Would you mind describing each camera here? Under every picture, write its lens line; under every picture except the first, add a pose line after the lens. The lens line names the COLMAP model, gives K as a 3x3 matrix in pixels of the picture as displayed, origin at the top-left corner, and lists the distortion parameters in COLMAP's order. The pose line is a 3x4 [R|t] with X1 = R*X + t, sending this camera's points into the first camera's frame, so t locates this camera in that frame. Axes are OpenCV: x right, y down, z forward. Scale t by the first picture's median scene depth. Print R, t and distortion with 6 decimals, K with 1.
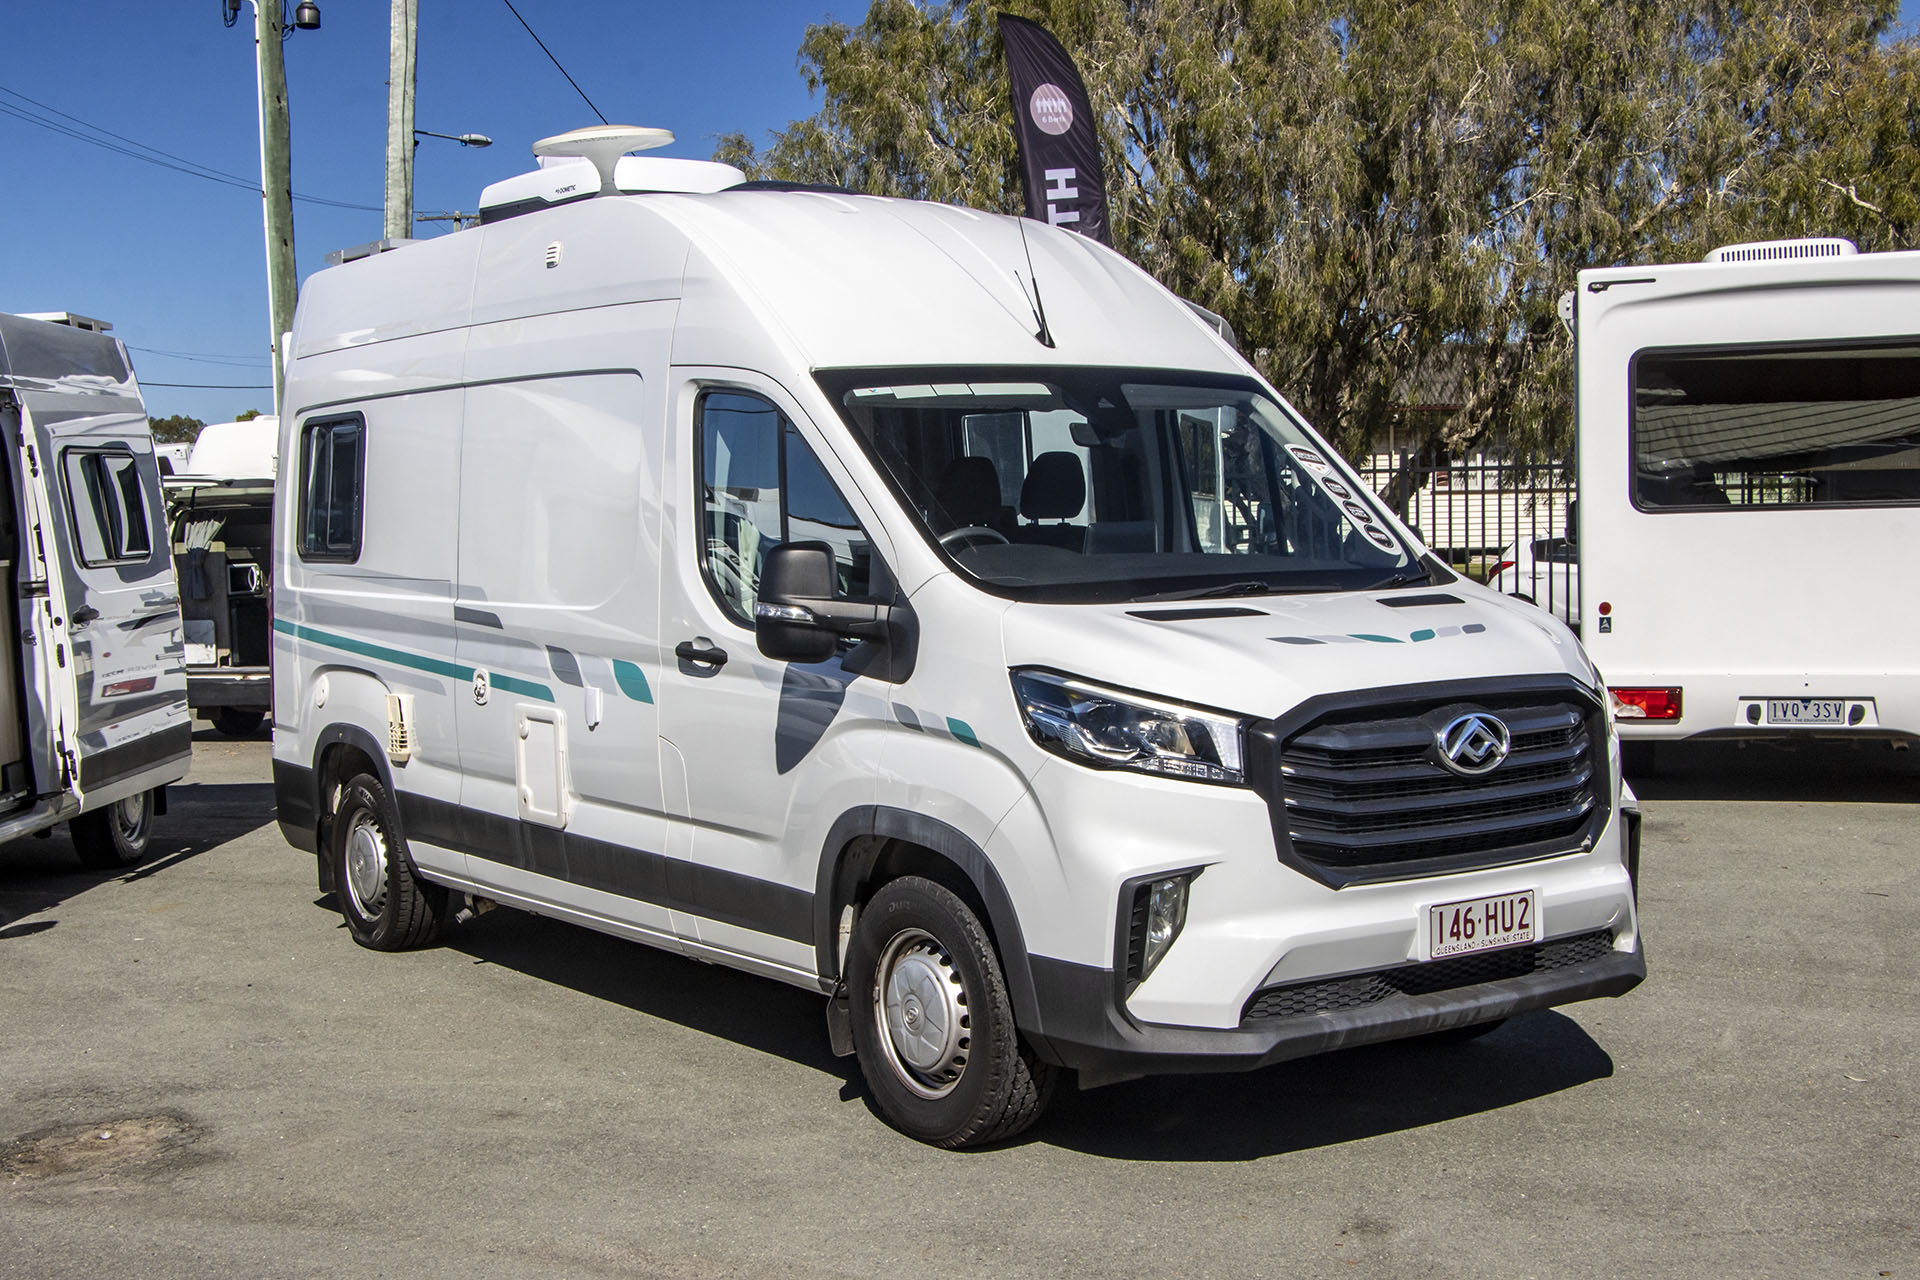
lens RADIAL K [[2432.0, 0, 960.1], [0, 2432.0, 636.2], [0, 0, 1]] dist [0.003456, 0.000000]
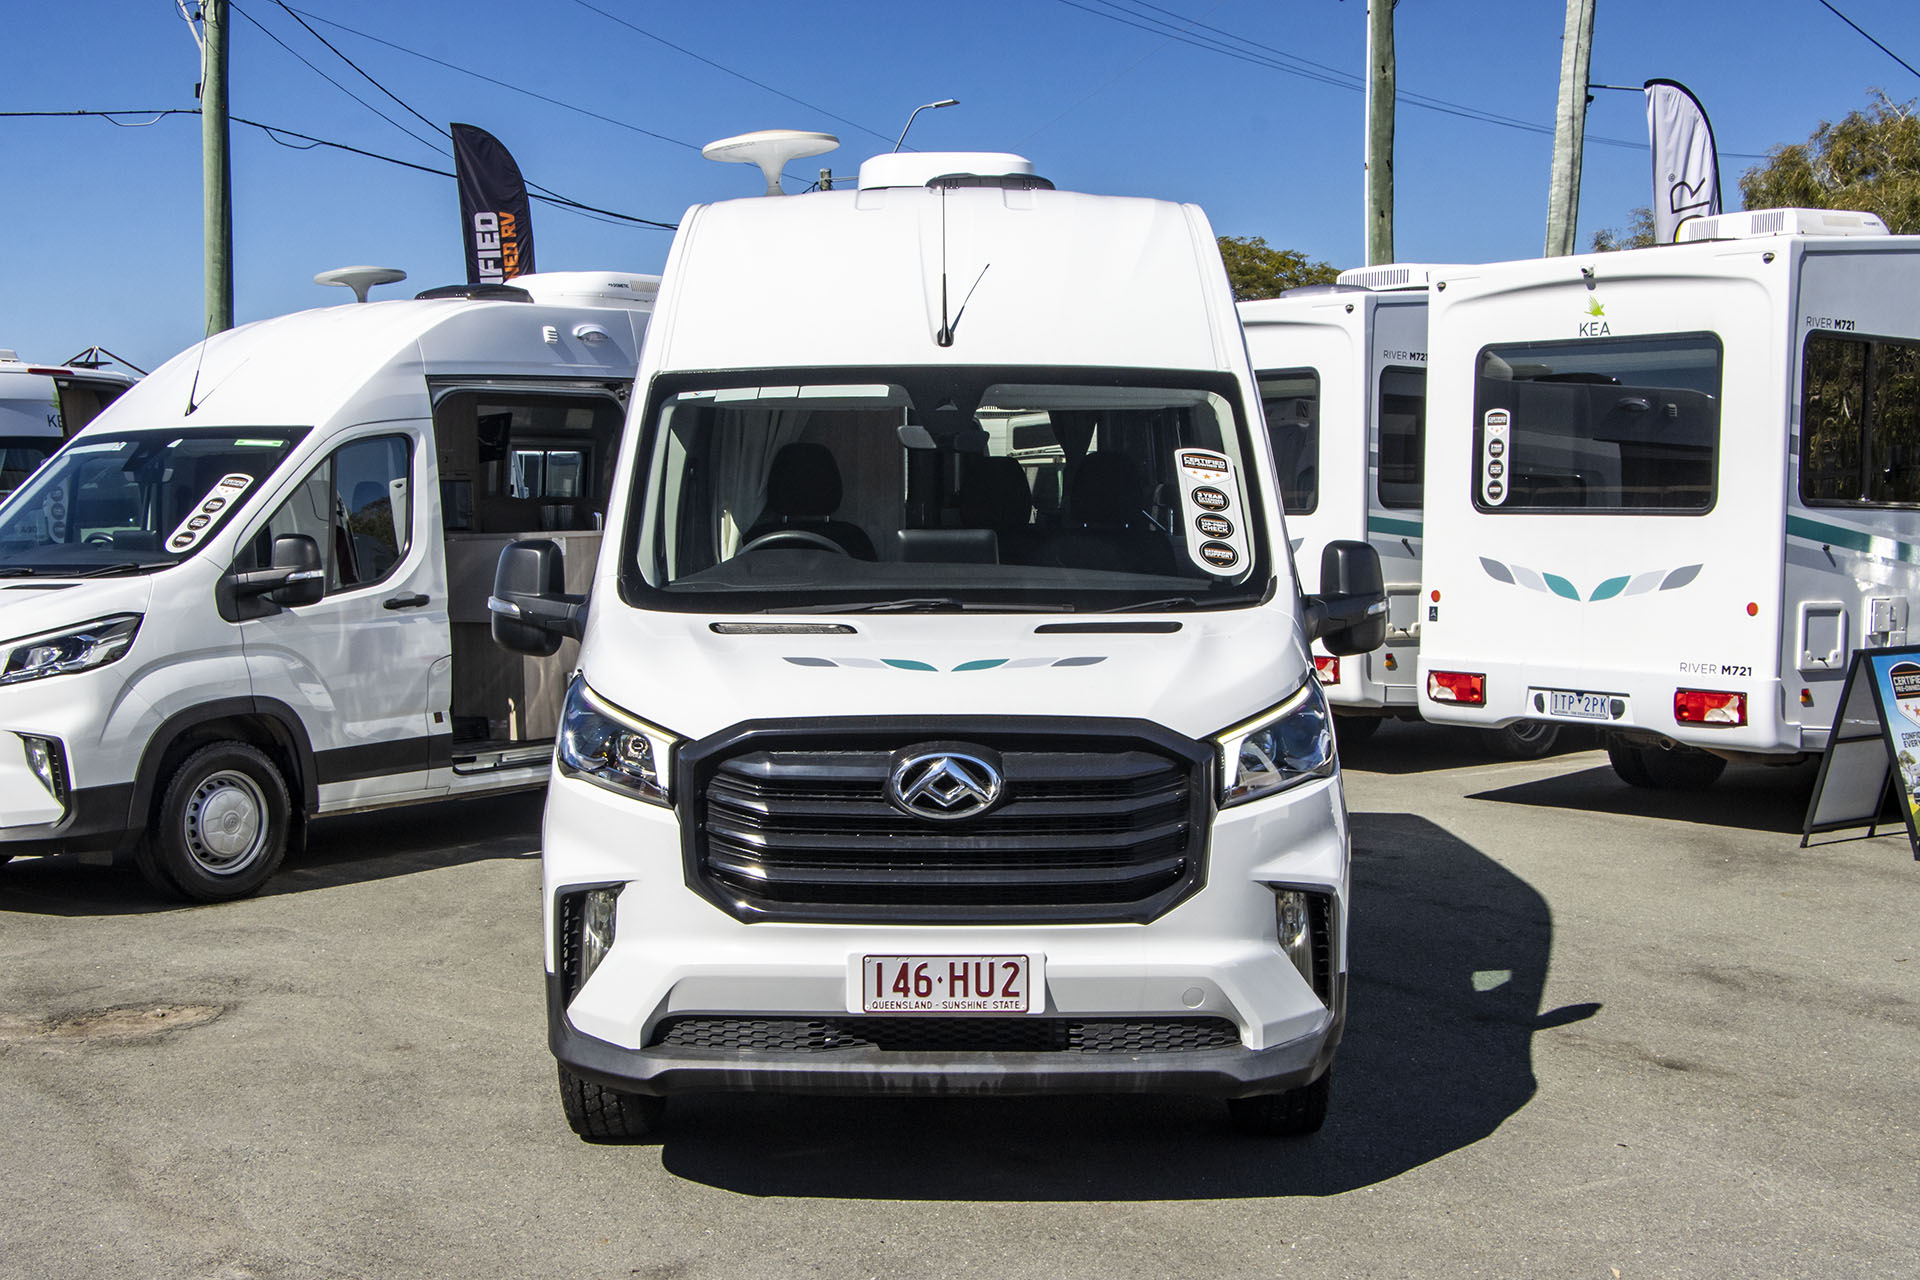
lens RADIAL K [[2544.6, 0, 960.5], [0, 2544.6, 644.7], [0, 0, 1]] dist [0.046842, 0.000000]
pose [[0.812654, 0.057269, -0.579925, 0.761950], [-0.049051, 0.998350, 0.029855, -0.037555], [0.580678, 0.004184, 0.814123, 0.221595]]
